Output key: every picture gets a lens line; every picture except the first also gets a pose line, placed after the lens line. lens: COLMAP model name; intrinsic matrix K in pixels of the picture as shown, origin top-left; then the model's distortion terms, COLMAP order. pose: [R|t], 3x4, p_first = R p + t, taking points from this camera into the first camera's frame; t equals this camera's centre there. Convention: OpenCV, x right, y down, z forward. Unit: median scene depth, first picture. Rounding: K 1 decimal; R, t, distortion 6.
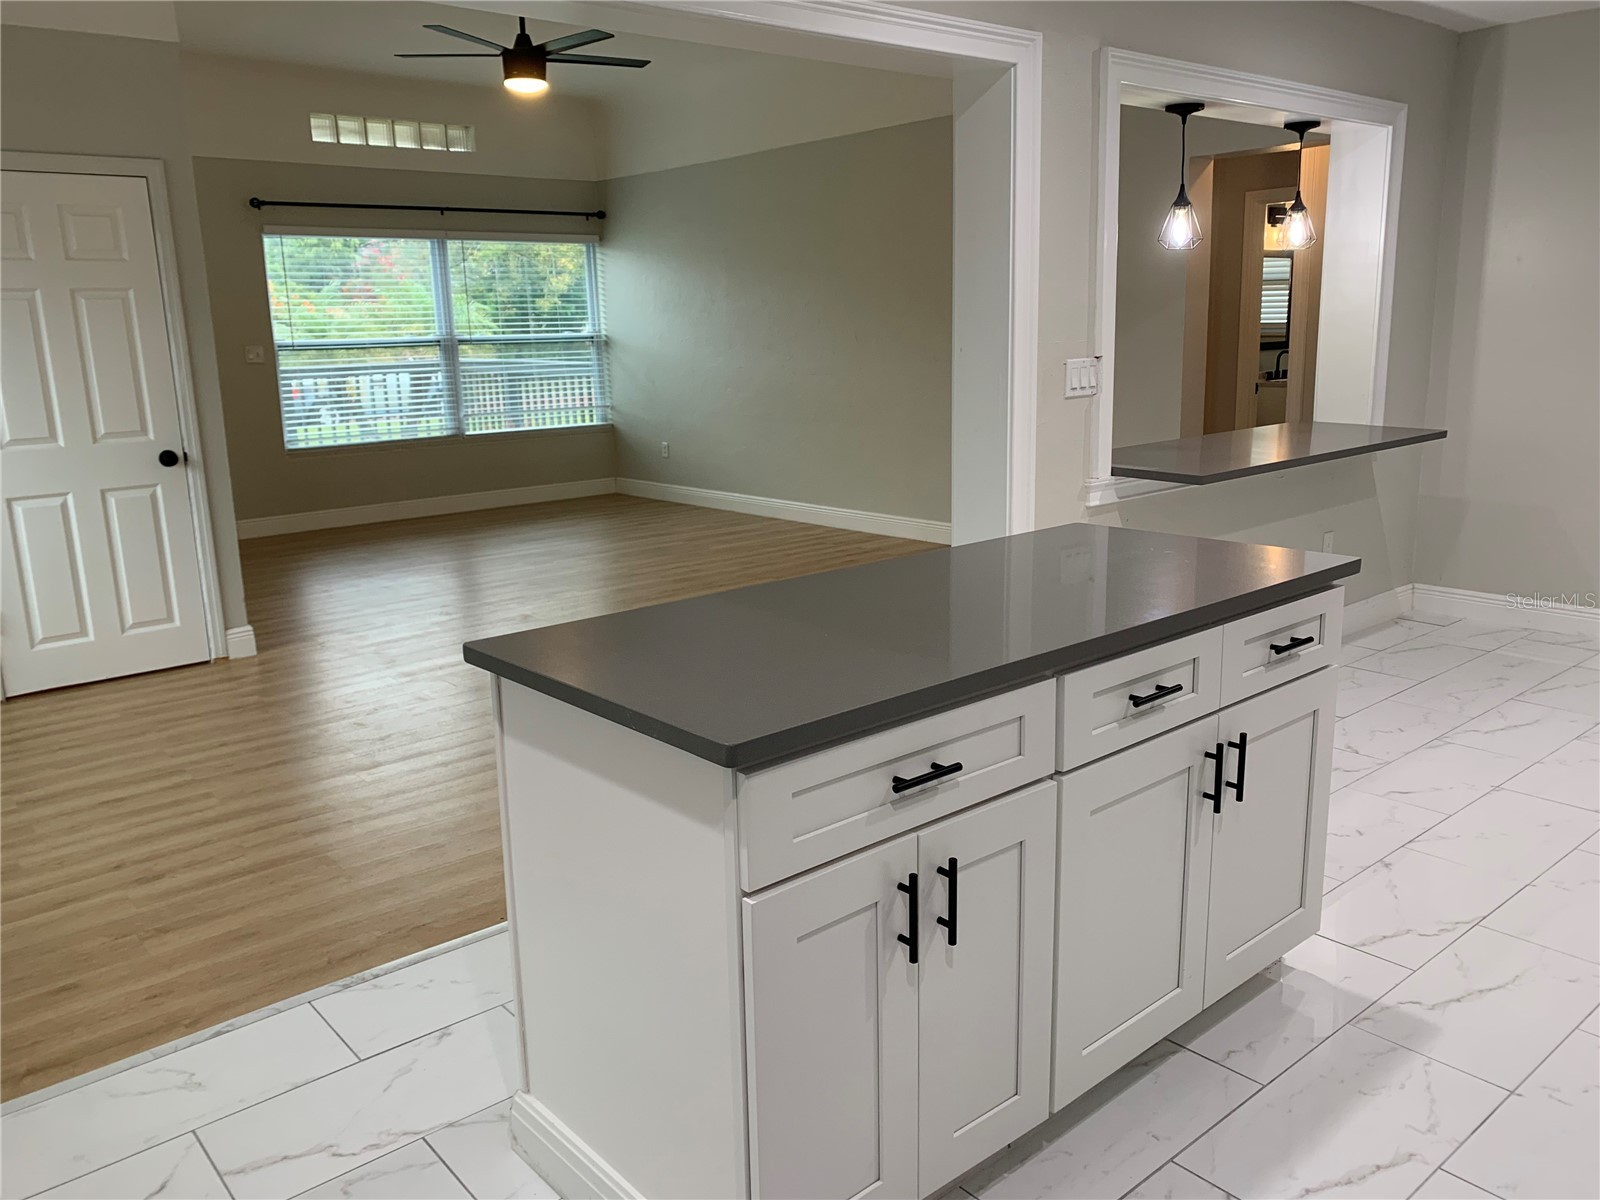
lens RADIAL K [[1225.2, 0, 802.2], [0, 1225.2, 592.0], [0, 0, 1]] dist [0.058891, -0.035252]
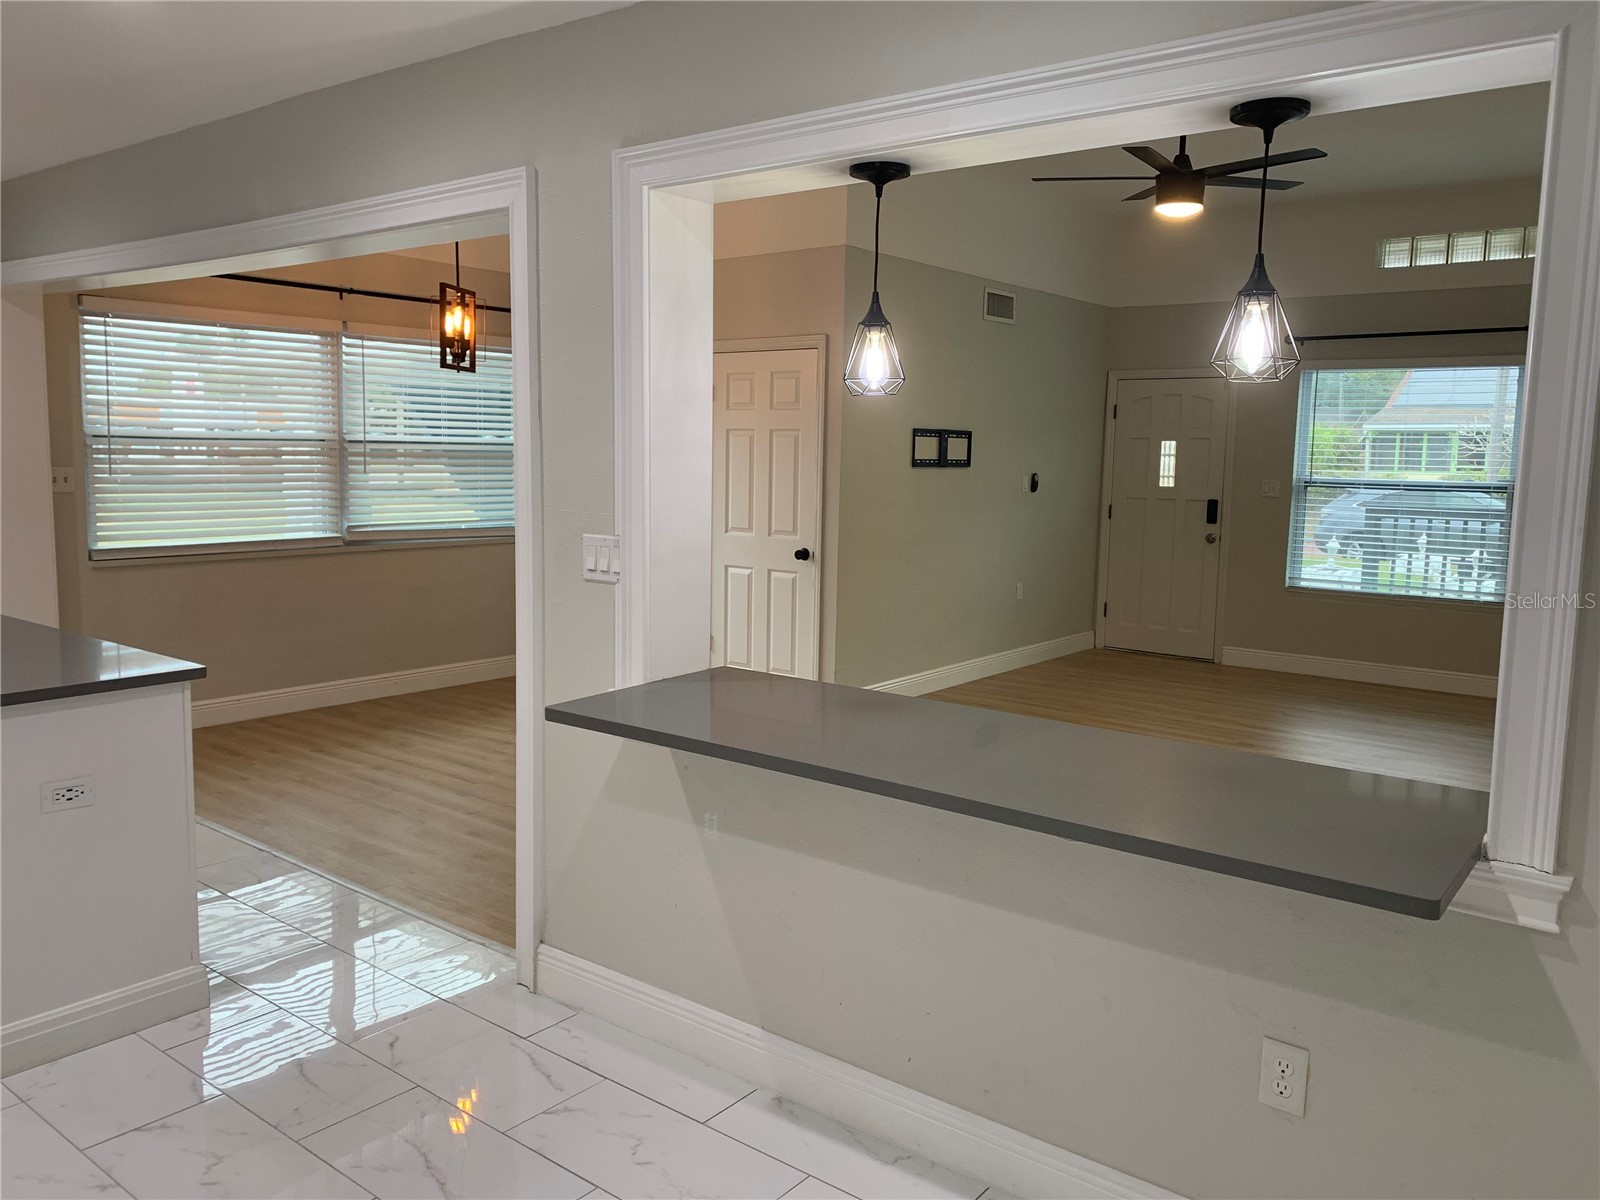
lens RADIAL K [[1225.2, 0, 797.4], [0, 1225.2, 603.7], [0, 0, 1]] dist [0.058891, -0.035252]
pose [[0.193769, 0.154580, -0.968792, 0.921885], [-0.236022, 0.965850, 0.106903, -0.235297], [0.952233, 0.207942, 0.223636, 0.858569]]
